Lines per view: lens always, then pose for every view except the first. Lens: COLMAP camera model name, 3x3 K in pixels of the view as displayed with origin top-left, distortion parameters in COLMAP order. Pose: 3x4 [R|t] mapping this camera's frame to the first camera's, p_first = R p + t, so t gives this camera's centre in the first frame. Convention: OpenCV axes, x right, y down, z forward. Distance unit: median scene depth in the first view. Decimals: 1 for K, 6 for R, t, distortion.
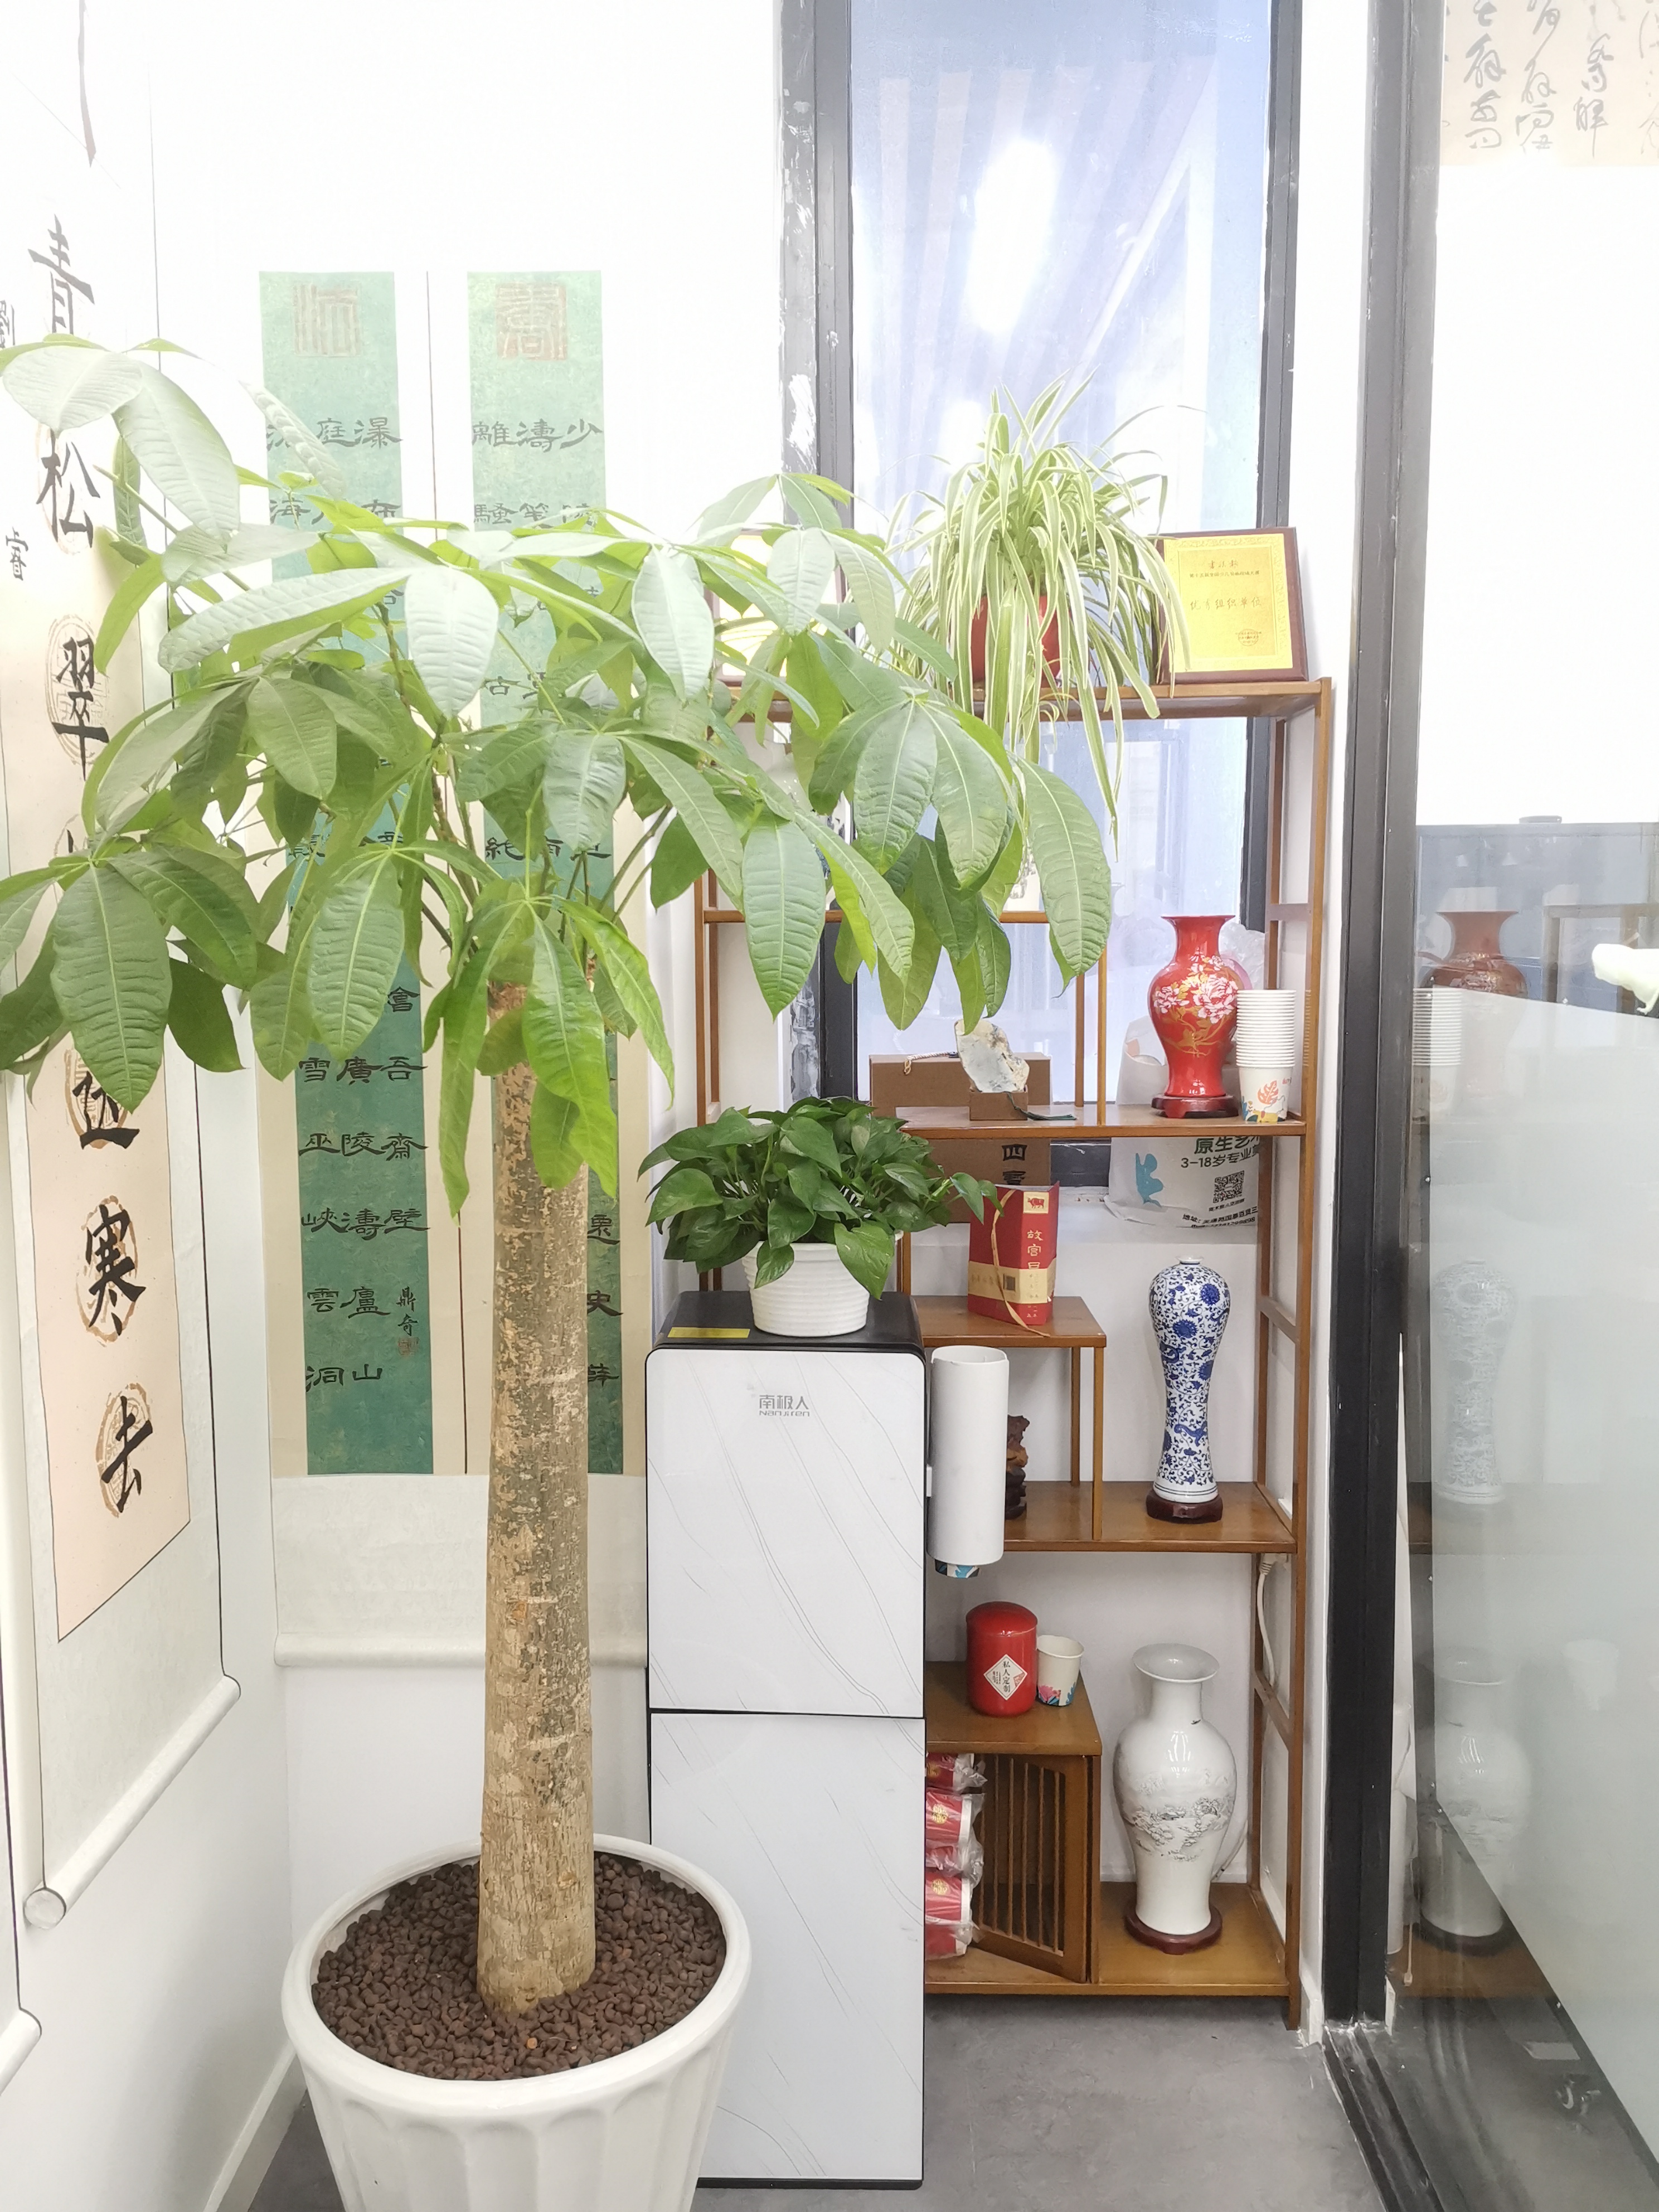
lens RADIAL K [[1752.2, 0, 829.5], [0, 1752.2, 1106.0], [0, 0, 1]] dist [0.131045, -0.252820]
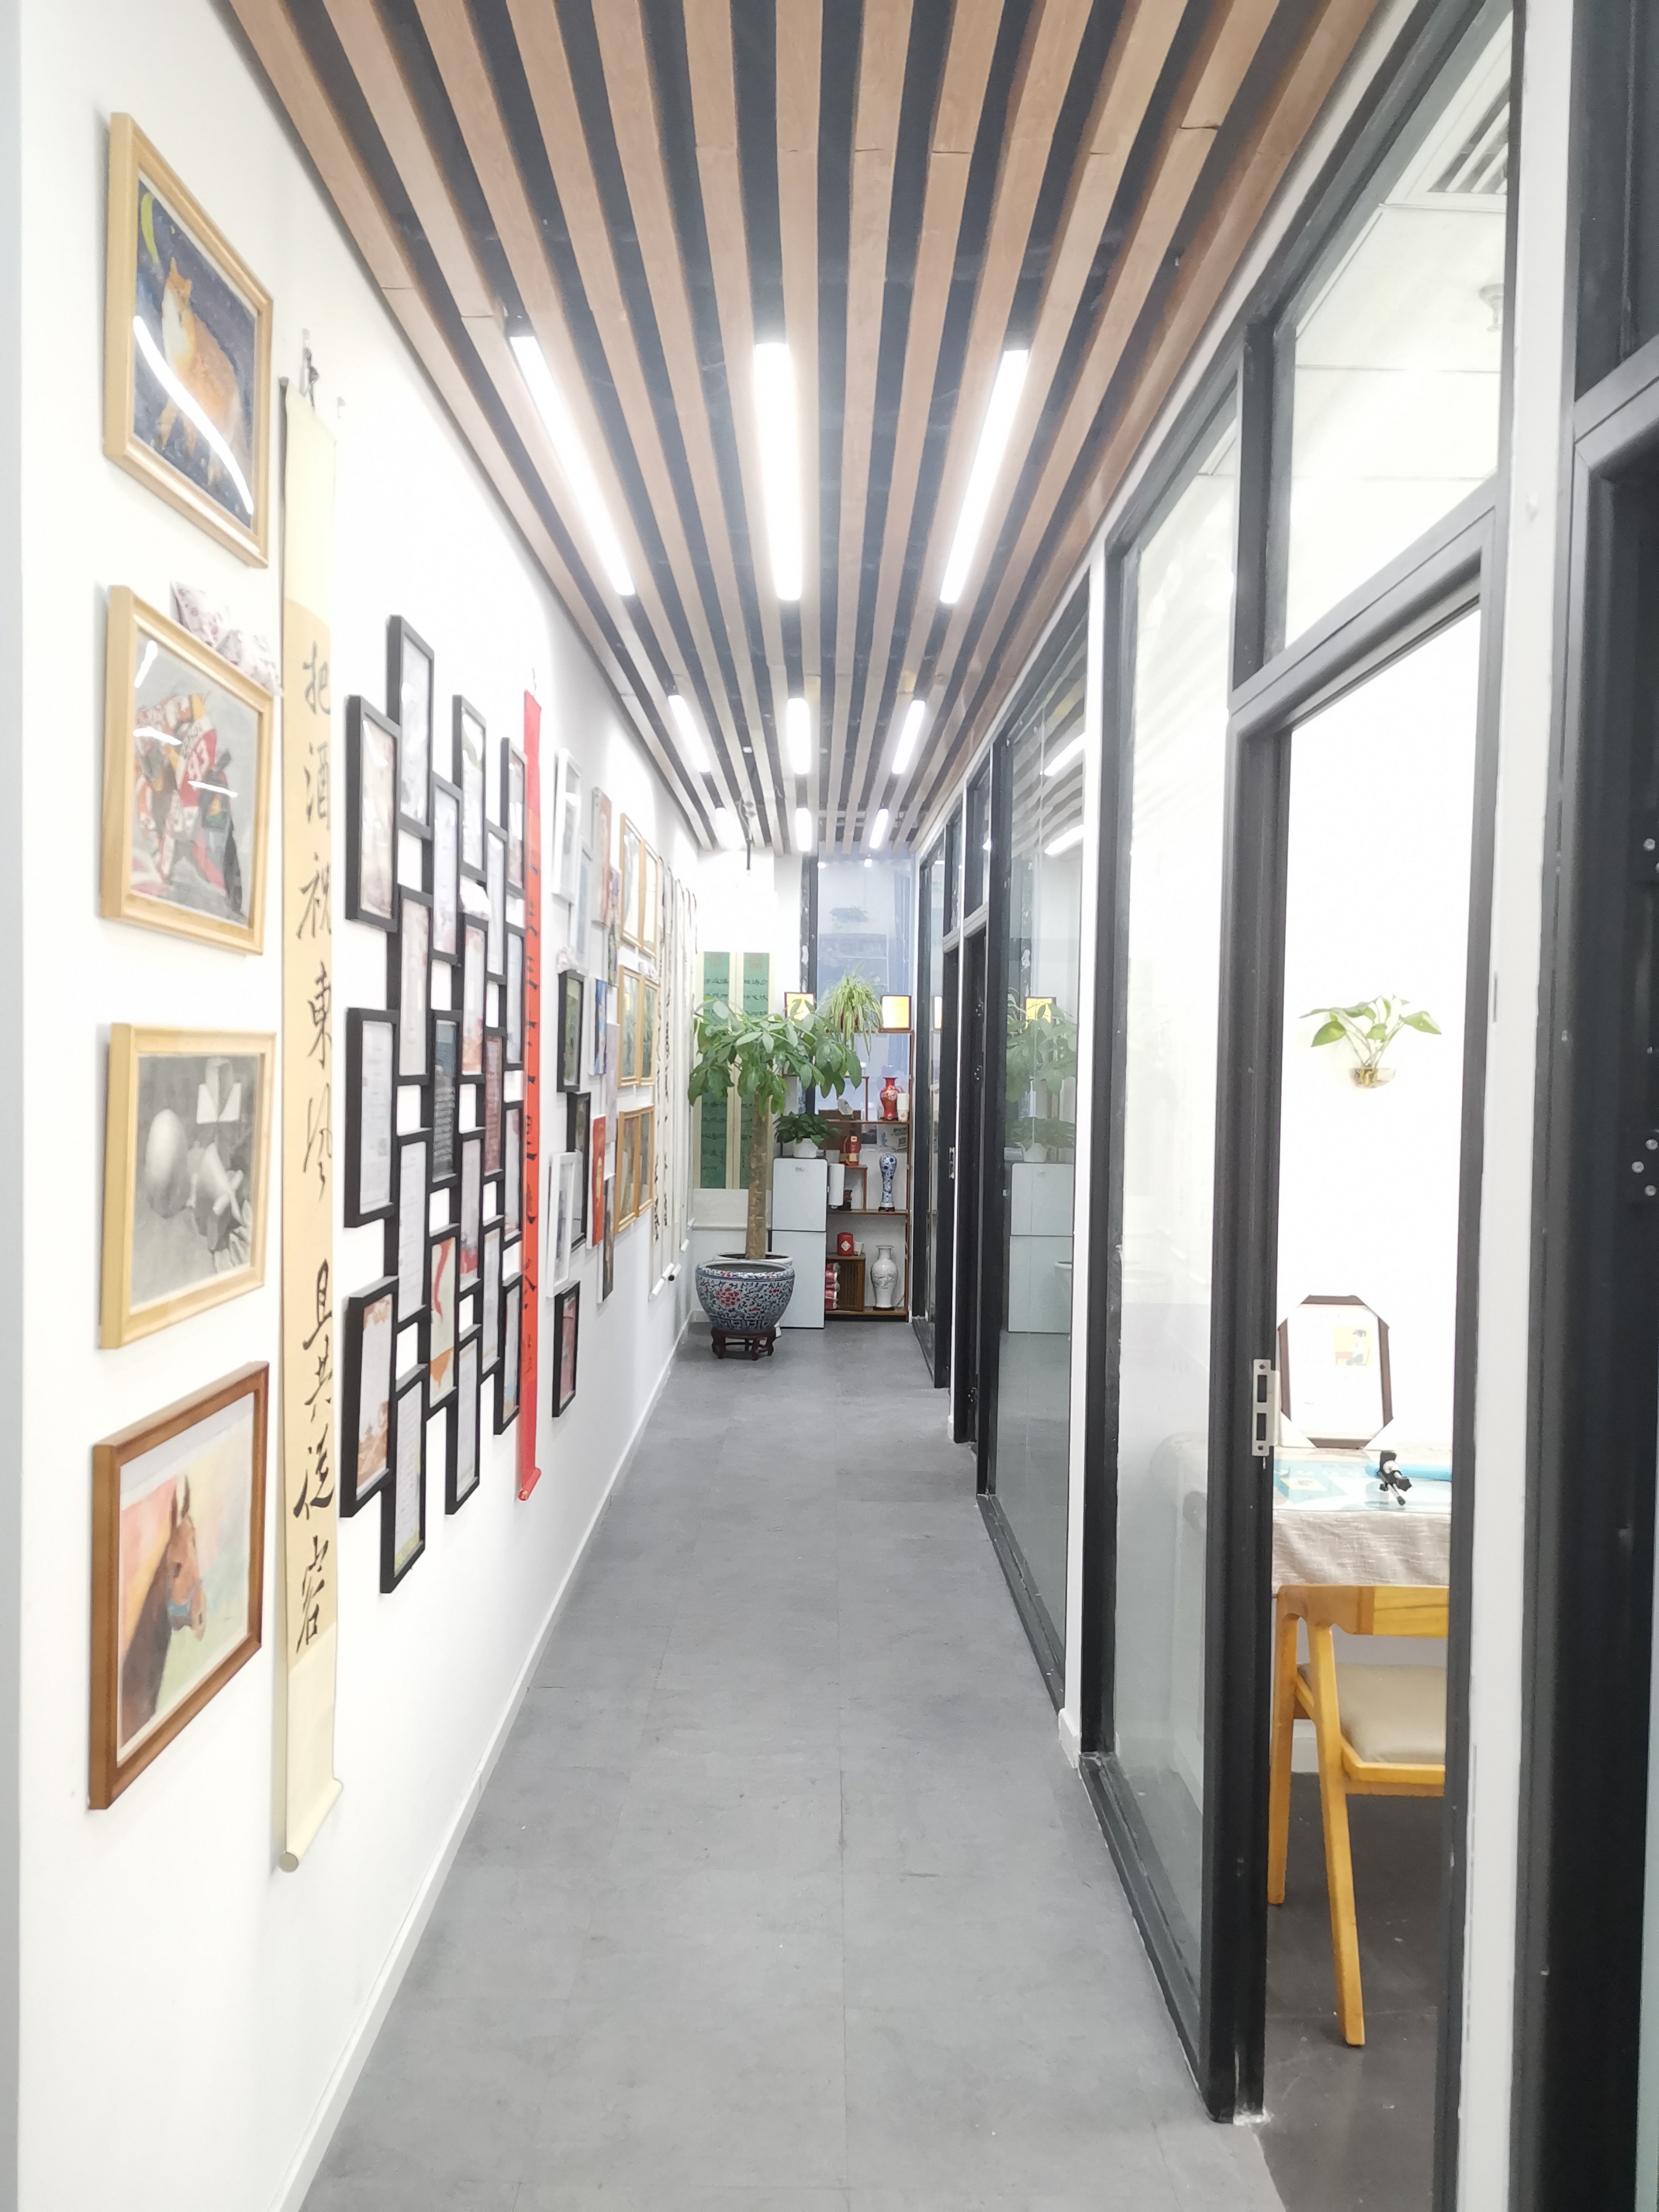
lens RADIAL K [[1752.2, 0, 829.5], [0, 1752.2, 1106.0], [0, 0, 1]] dist [0.131045, -0.252820]
pose [[0.999095, 0.020503, 0.037259, -0.115706], [-0.017417, 0.996536, -0.081320, 0.341083], [-0.038798, 0.080597, 0.995991, -3.532736]]
